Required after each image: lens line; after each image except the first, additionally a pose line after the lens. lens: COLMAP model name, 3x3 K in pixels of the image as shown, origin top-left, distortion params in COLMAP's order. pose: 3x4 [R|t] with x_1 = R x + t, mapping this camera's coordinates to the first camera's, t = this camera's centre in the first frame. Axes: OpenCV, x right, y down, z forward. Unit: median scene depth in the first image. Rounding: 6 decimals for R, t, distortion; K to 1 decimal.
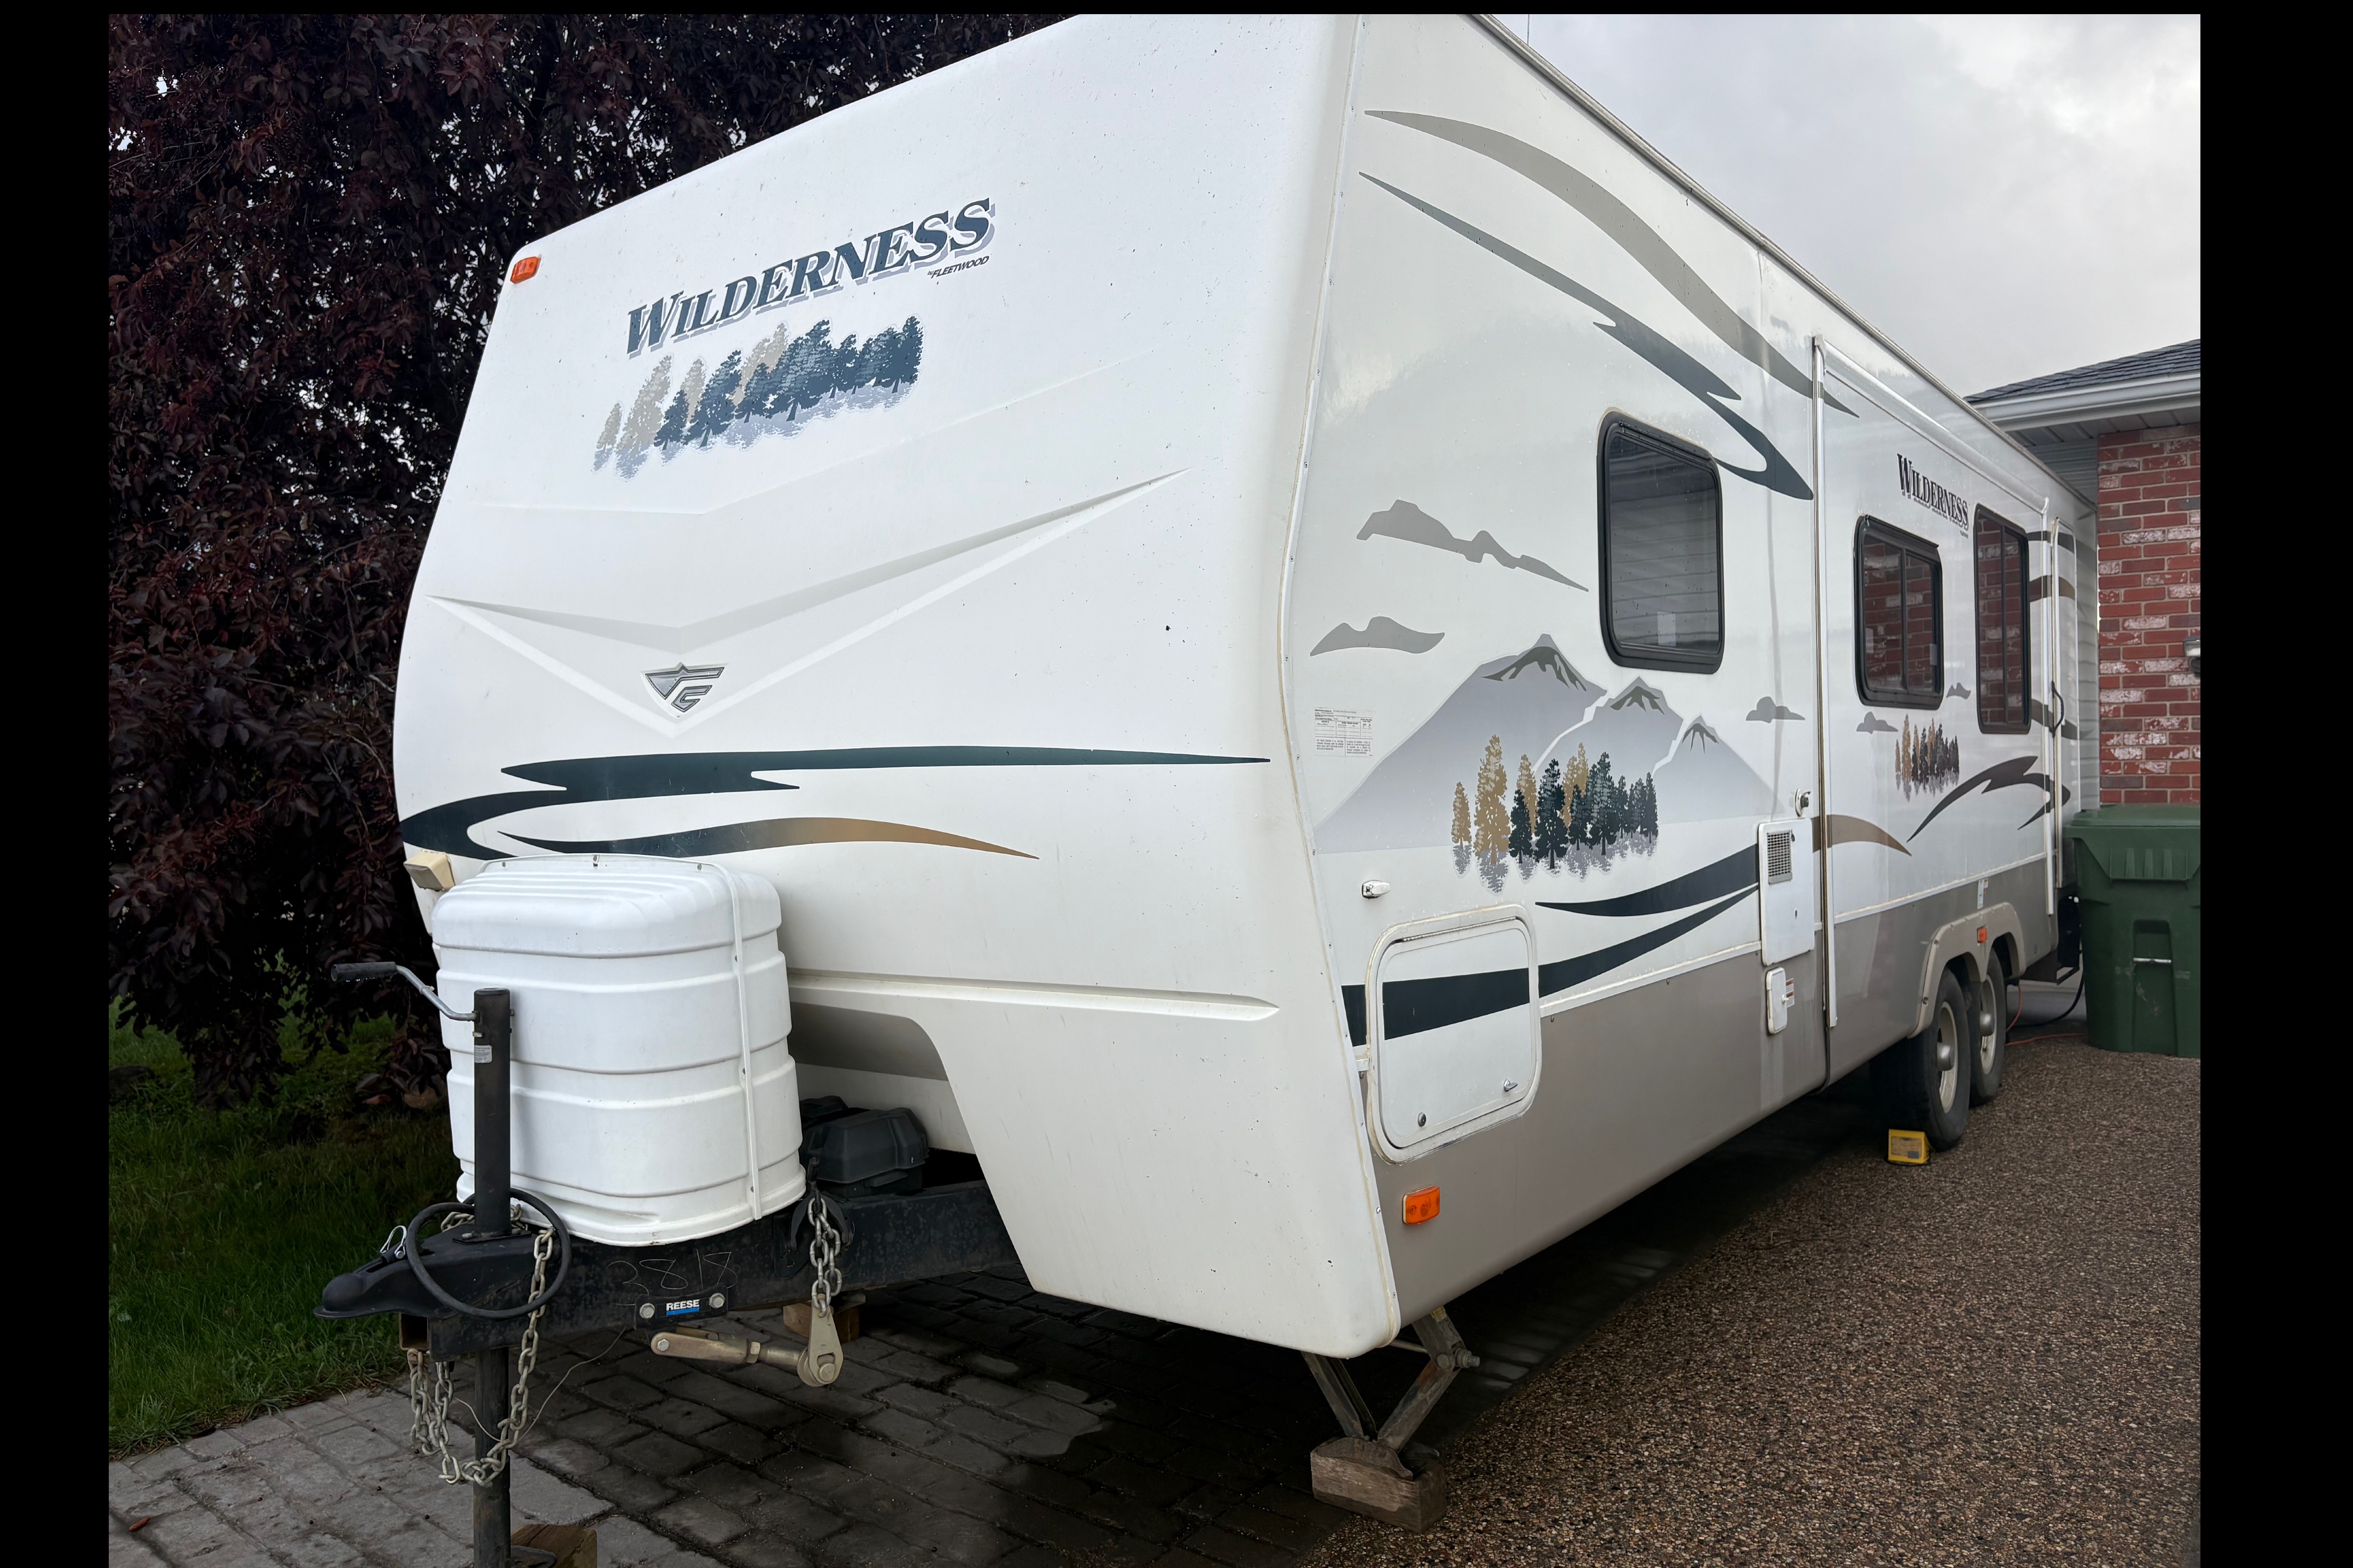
lens RADIAL K [[1614.9, 0, 1173.0], [0, 1614.9, 773.5], [0, 0, 1]] dist [0.001488, -0.007623]
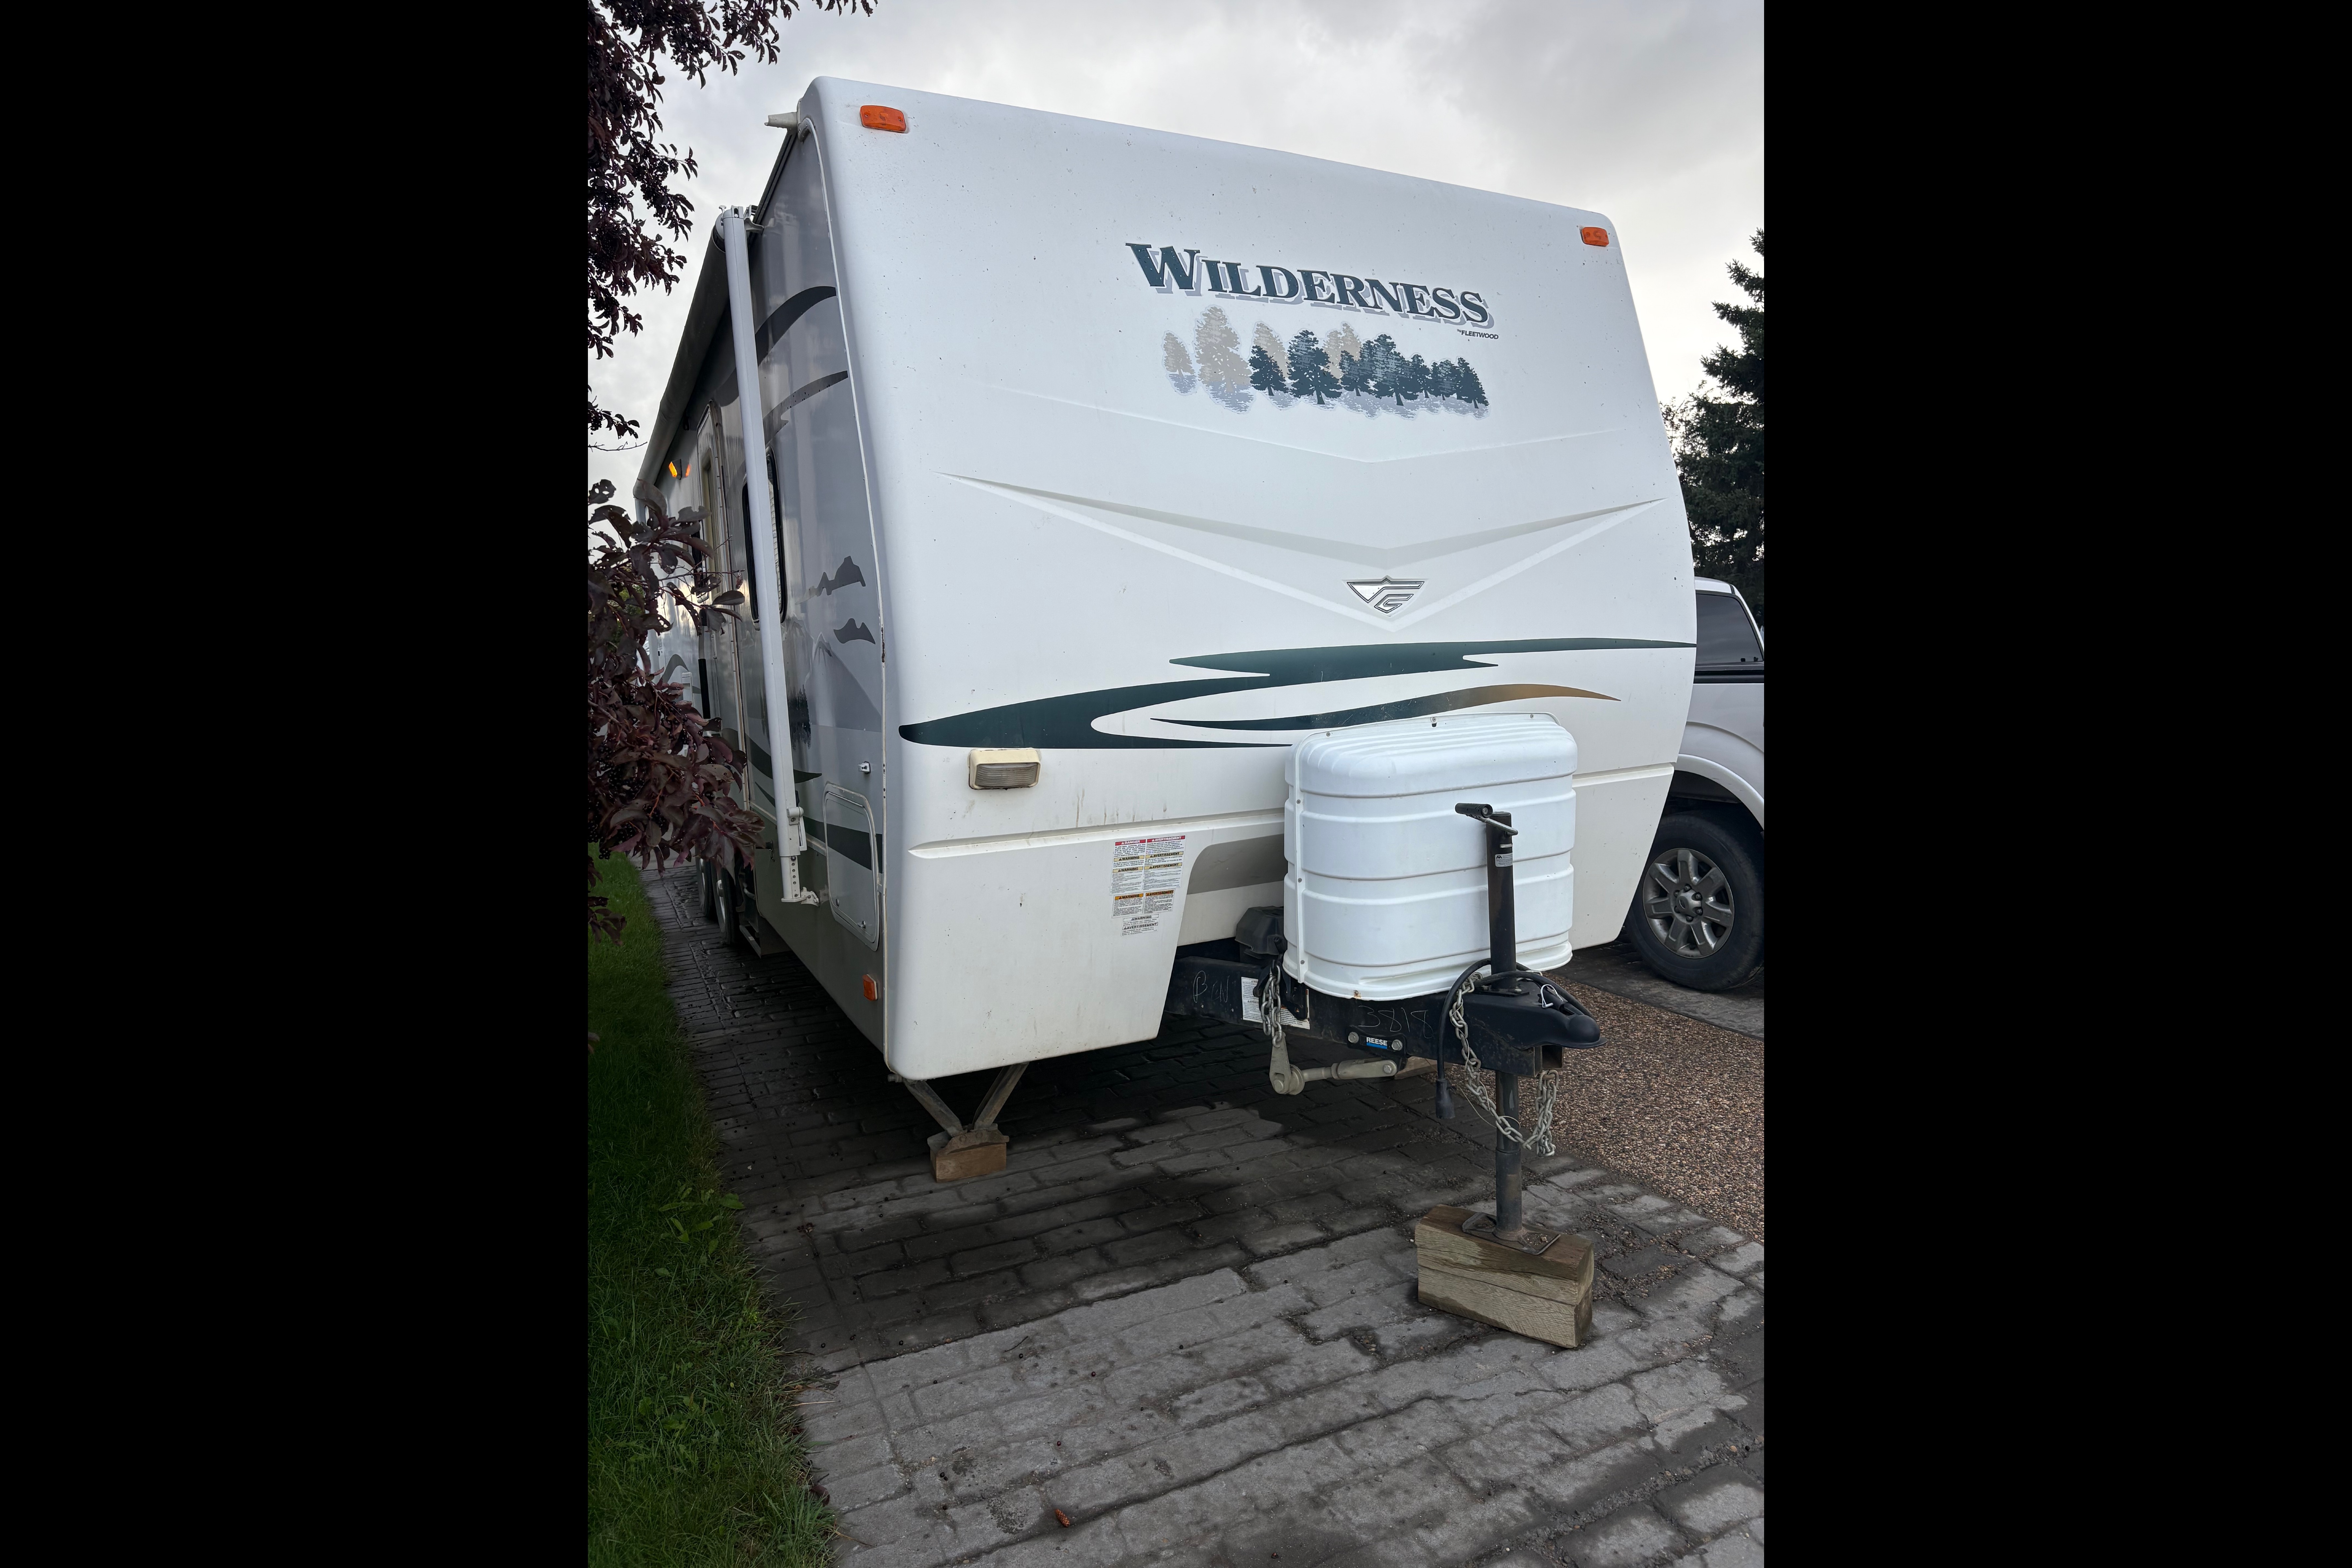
lens RADIAL K [[1183.8, 0, 1177.3], [0, 1183.8, 795.1], [0, 0, 1]] dist [0.012722, 0.000171]
pose [[0.428146, -0.092870, 0.898925, -1.197579], [0.036617, 0.995672, 0.085425, 0.021231], [-0.902967, -0.003658, 0.429693, 0.686951]]
